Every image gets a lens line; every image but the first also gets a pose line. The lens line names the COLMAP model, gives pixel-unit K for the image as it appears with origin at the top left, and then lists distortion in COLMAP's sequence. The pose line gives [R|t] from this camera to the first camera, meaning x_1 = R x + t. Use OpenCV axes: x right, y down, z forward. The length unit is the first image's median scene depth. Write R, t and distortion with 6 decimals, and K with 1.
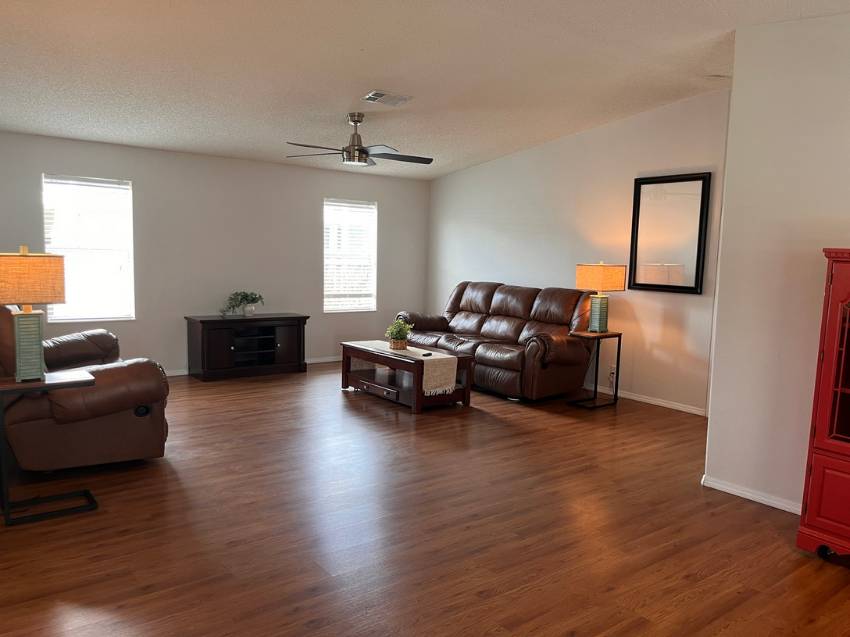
lens RADIAL K [[642.0, 0, 429.1], [0, 642.0, 322.0], [0, 0, 1]] dist [0.091011, -0.129721]
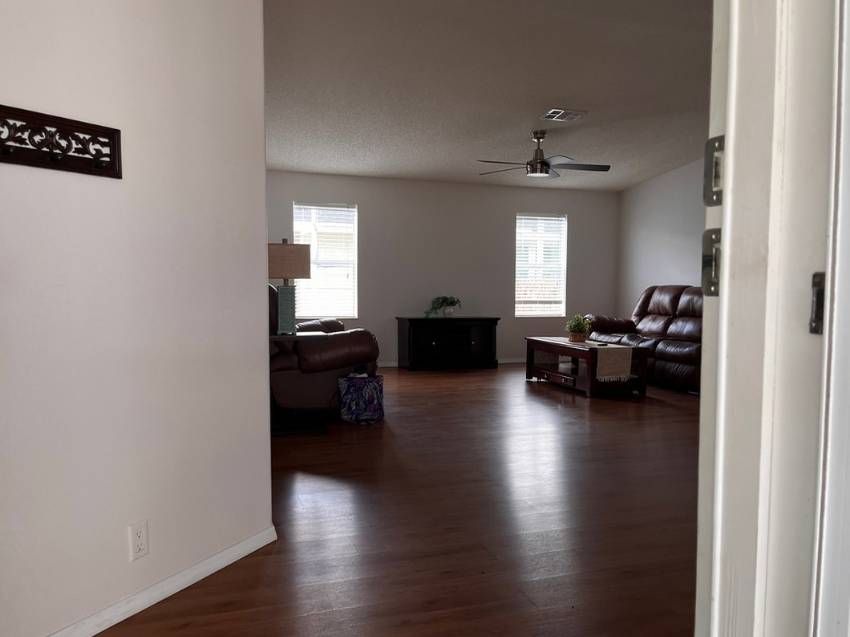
lens RADIAL K [[652.1, 0, 436.2], [0, 652.1, 319.8], [0, 0, 1]] dist [0.058053, -0.075238]
pose [[0.952567, -0.001523, -0.304324, 0.055935], [-0.013497, 0.998792, -0.047247, 0.055251], [0.304028, 0.049113, 0.951396, -0.110099]]
